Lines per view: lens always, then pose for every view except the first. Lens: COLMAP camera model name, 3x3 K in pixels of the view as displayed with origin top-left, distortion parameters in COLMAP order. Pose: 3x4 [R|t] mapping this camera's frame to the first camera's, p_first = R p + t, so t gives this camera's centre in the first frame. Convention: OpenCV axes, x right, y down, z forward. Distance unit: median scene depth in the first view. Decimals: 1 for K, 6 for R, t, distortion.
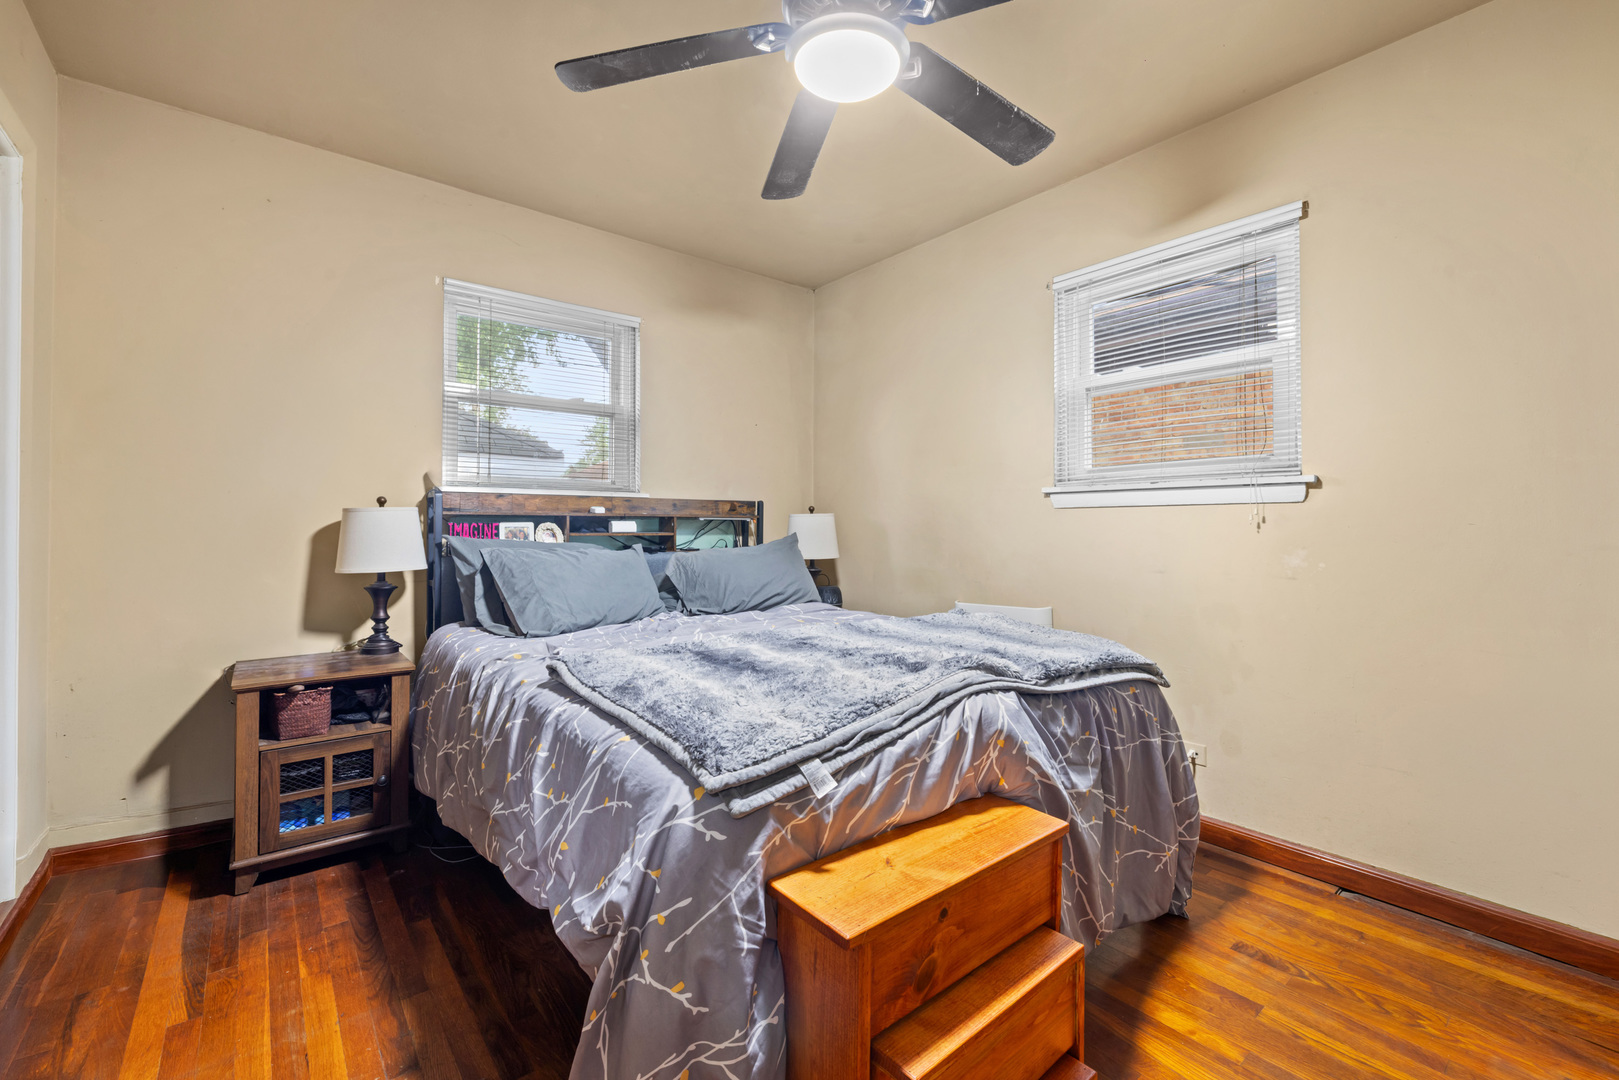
lens RADIAL K [[680.4, 0, 806.8], [0, 680.4, 537.9], [0, 0, 1]] dist [-0.000909, 0.000424]
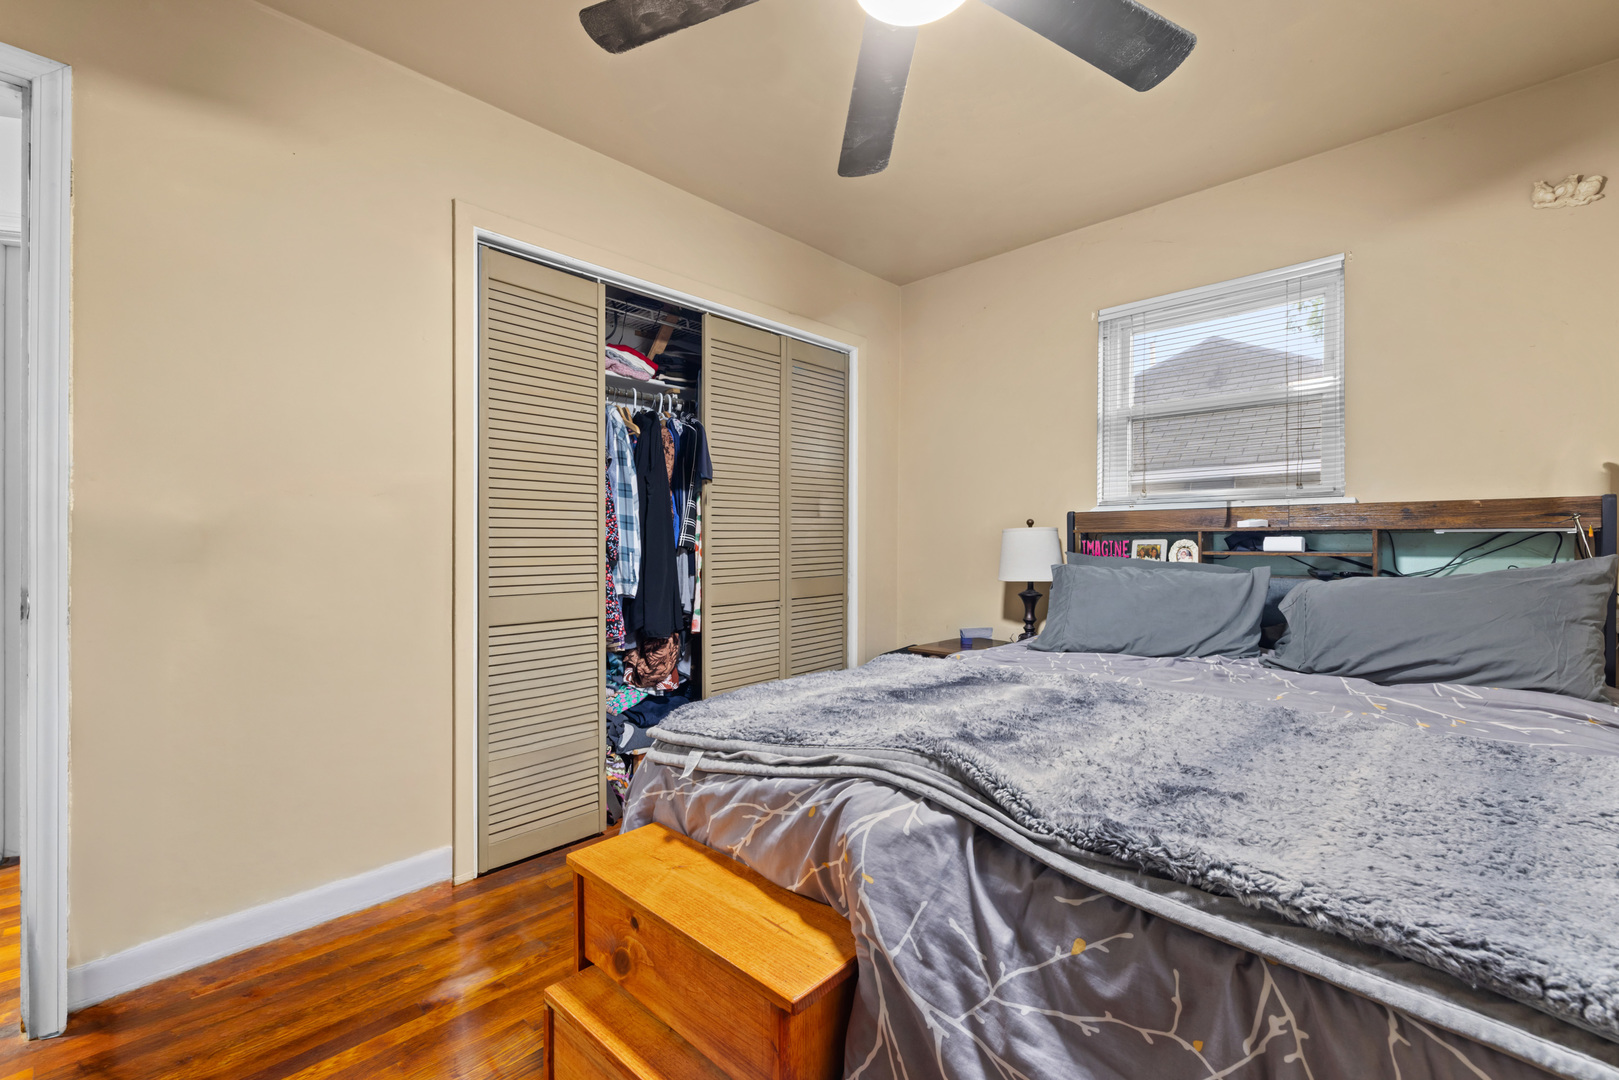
lens RADIAL K [[680.4, 0, 805.8], [0, 680.4, 536.8], [0, 0, 1]] dist [-0.000909, 0.000424]
pose [[0.128932, -0.007941, -0.991622, 0.734700], [-0.018585, 0.999773, -0.010423, -0.012502], [0.991479, 0.019773, 0.128755, 0.650581]]
